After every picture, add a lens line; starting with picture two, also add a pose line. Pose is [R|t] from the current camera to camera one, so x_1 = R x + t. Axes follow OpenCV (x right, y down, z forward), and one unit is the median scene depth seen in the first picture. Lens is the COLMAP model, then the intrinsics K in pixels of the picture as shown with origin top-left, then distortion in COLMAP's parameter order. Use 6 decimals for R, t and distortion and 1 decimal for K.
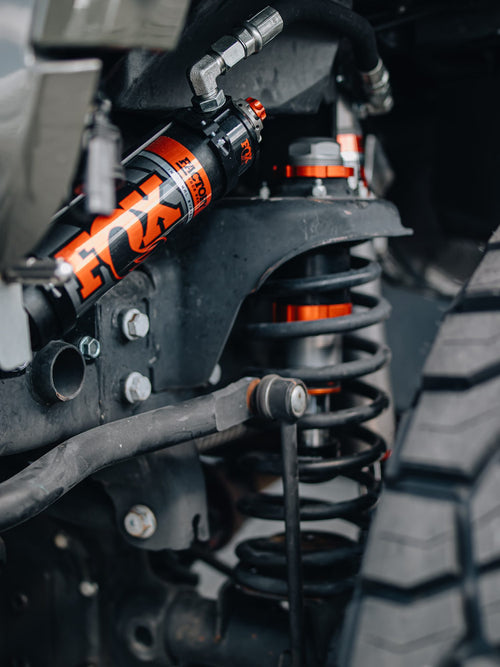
lens RADIAL K [[1235.6, 0, 242.7], [0, 1235.6, 370.3], [0, 0, 1]] dist [-0.034791, 0.000000]
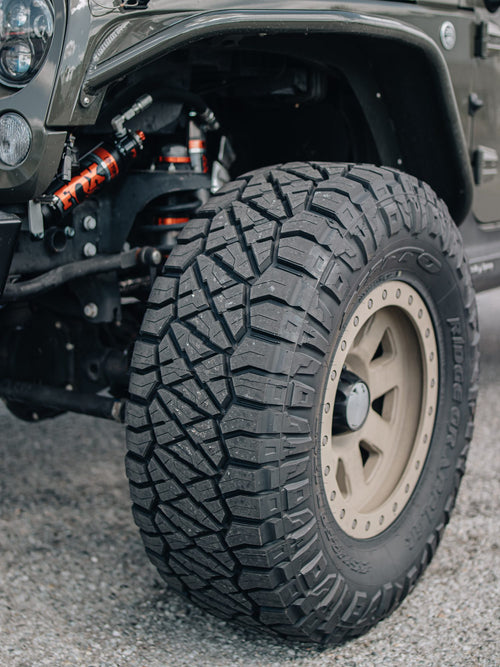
lens RADIAL K [[1235.6, 0, 250.4], [0, 1235.6, 332.9], [0, 0, 1]] dist [-0.034791, 0.000000]
pose [[0.999278, 0.033227, -0.018398, 0.279335], [-0.032813, 0.999211, 0.022358, 0.113263], [0.019126, -0.021739, 0.999581, -1.402685]]
